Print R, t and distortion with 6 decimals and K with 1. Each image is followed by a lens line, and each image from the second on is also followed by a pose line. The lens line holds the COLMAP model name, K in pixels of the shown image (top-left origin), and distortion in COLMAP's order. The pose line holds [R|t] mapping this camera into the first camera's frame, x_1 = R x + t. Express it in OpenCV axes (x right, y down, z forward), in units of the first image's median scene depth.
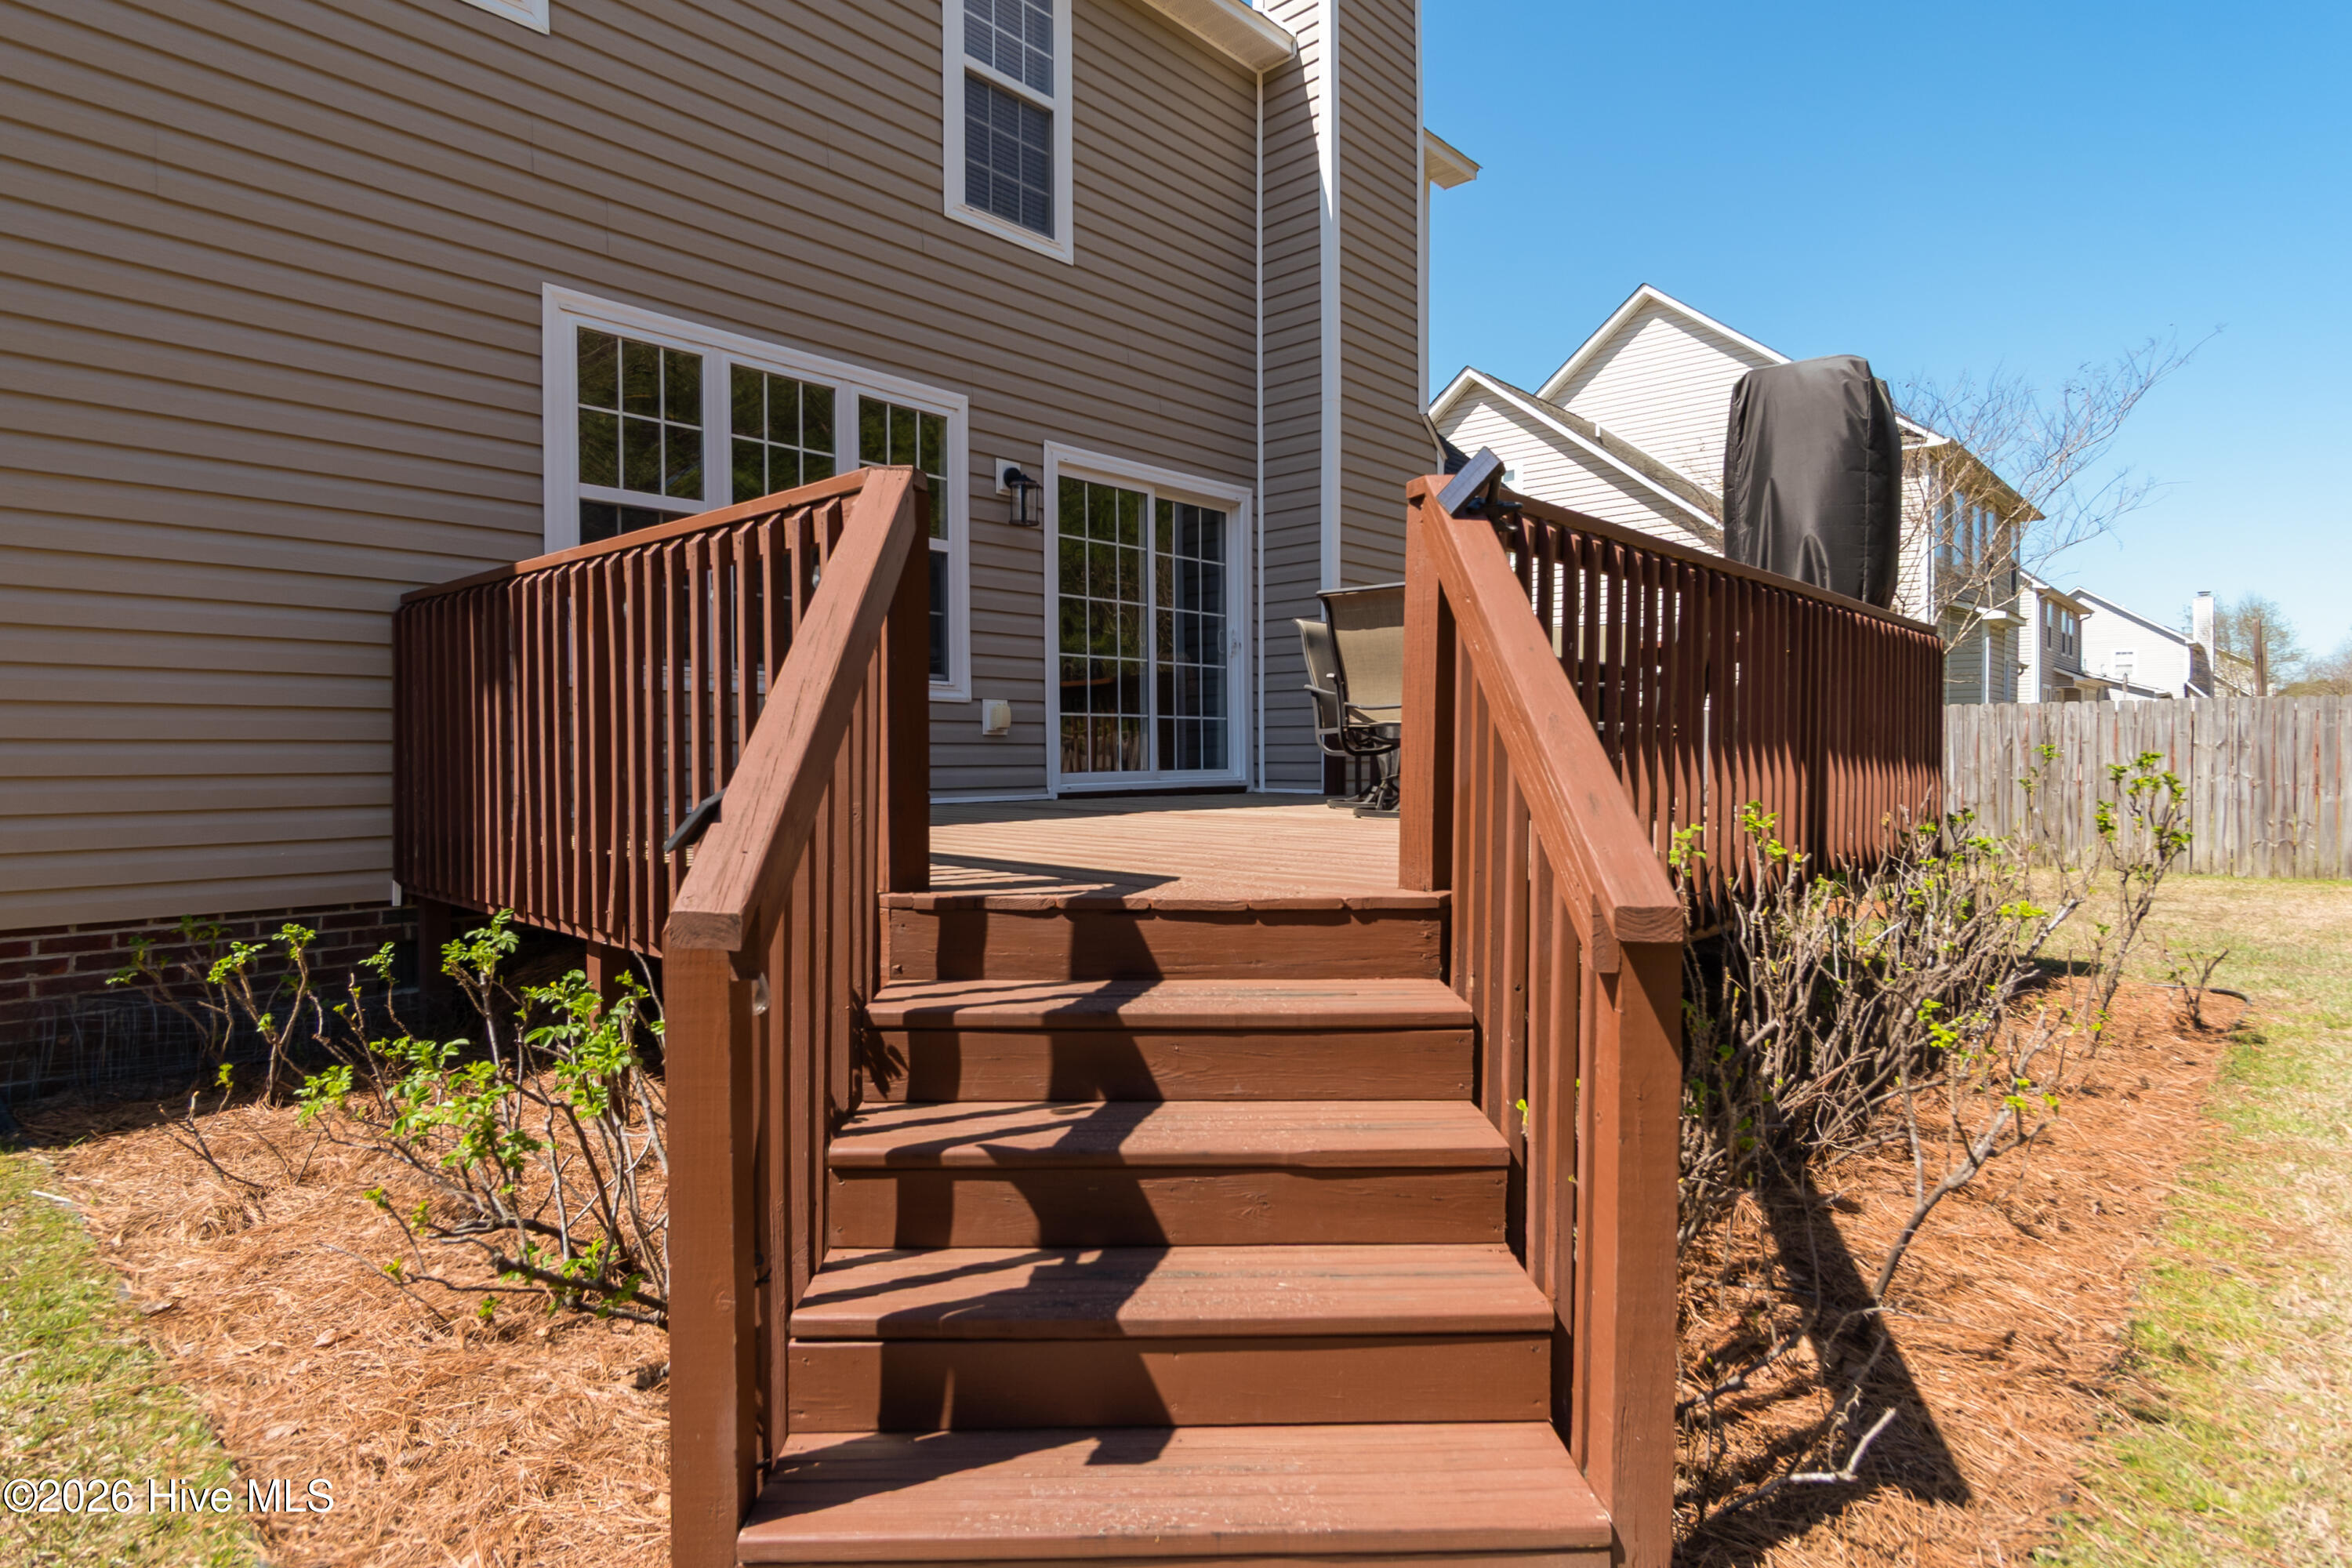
lens RADIAL K [[1237.5, 0, 1167.6], [0, 1237.5, 771.1], [0, 0, 1]] dist [0.003915, 0.002182]
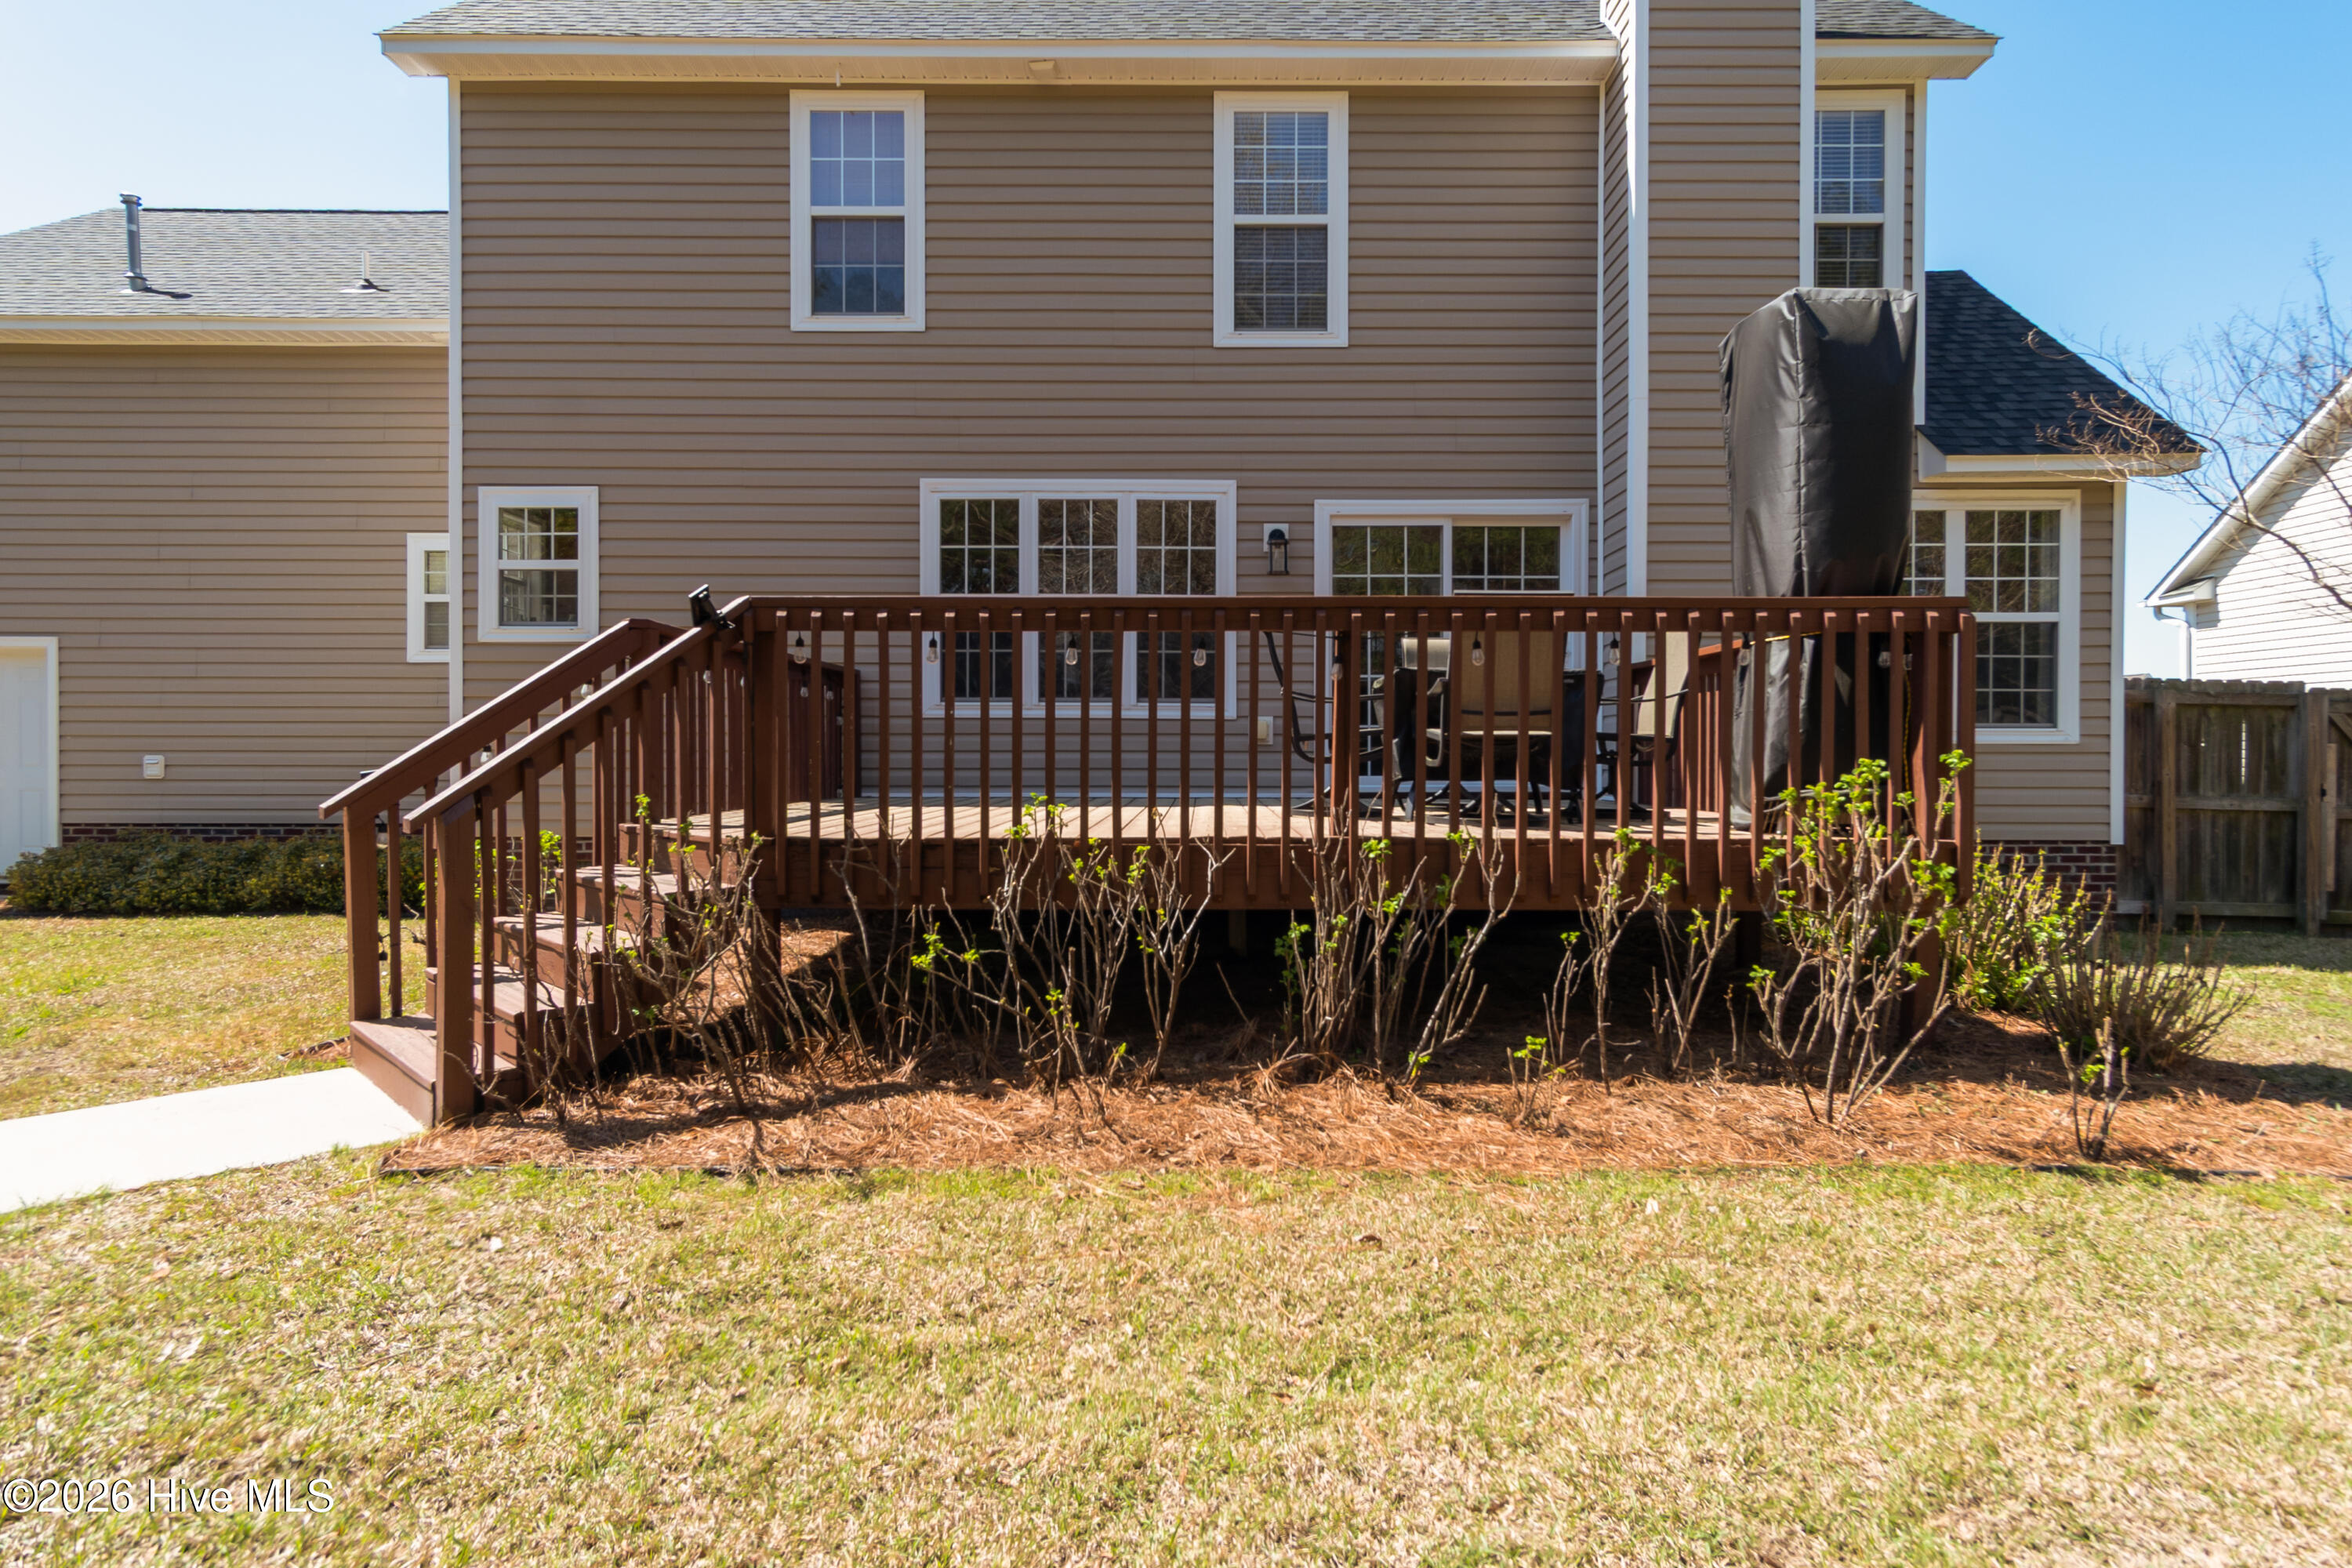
lens RADIAL K [[1237.5, 0, 1172.3], [0, 1237.5, 771.6], [0, 0, 1]] dist [0.003915, 0.002182]
pose [[0.679601, 0.007754, -0.733541, 0.679287], [-0.014532, 0.999890, -0.002894, 0.002296], [0.733438, 0.012626, 0.679639, 0.080829]]
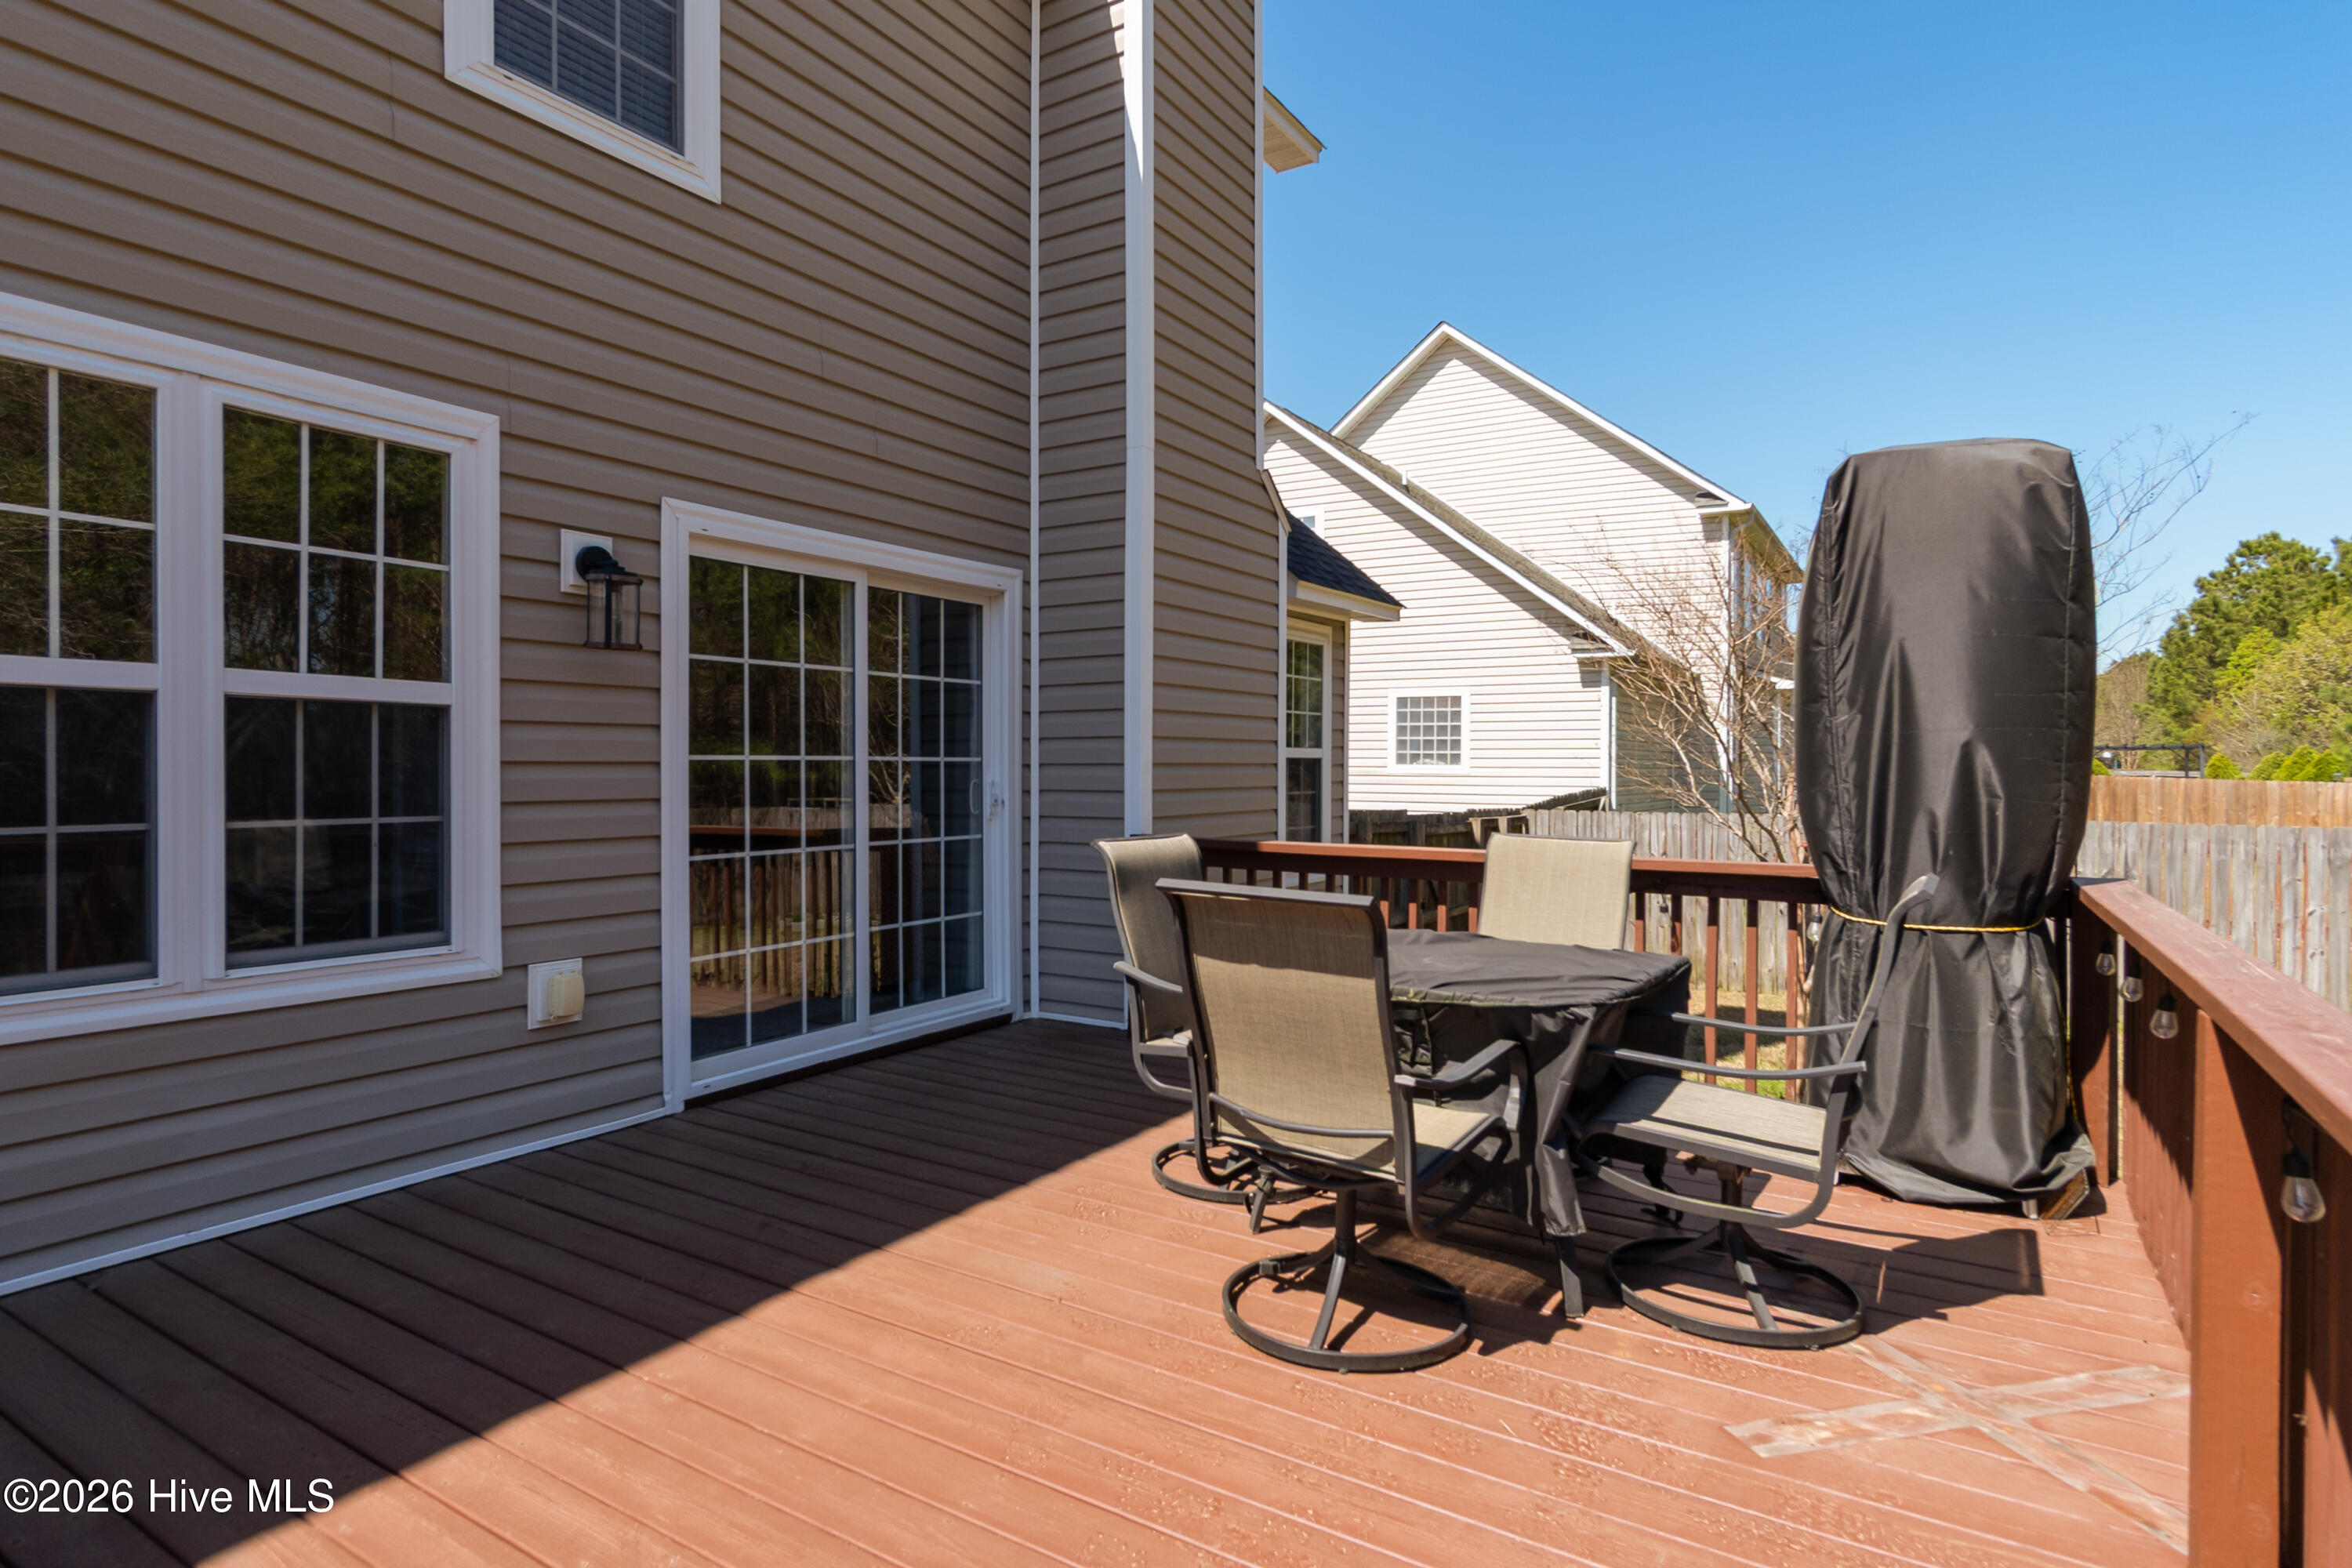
lens RADIAL K [[1237.5, 0, 1167.8], [0, 1237.5, 763.2], [0, 0, 1]] dist [0.003915, 0.002182]
pose [[0.982773, 0.005538, 0.184732, 0.026189], [-0.002309, 0.999841, -0.017692, -0.130514], [-0.184800, 0.016961, 0.982630, 0.381312]]
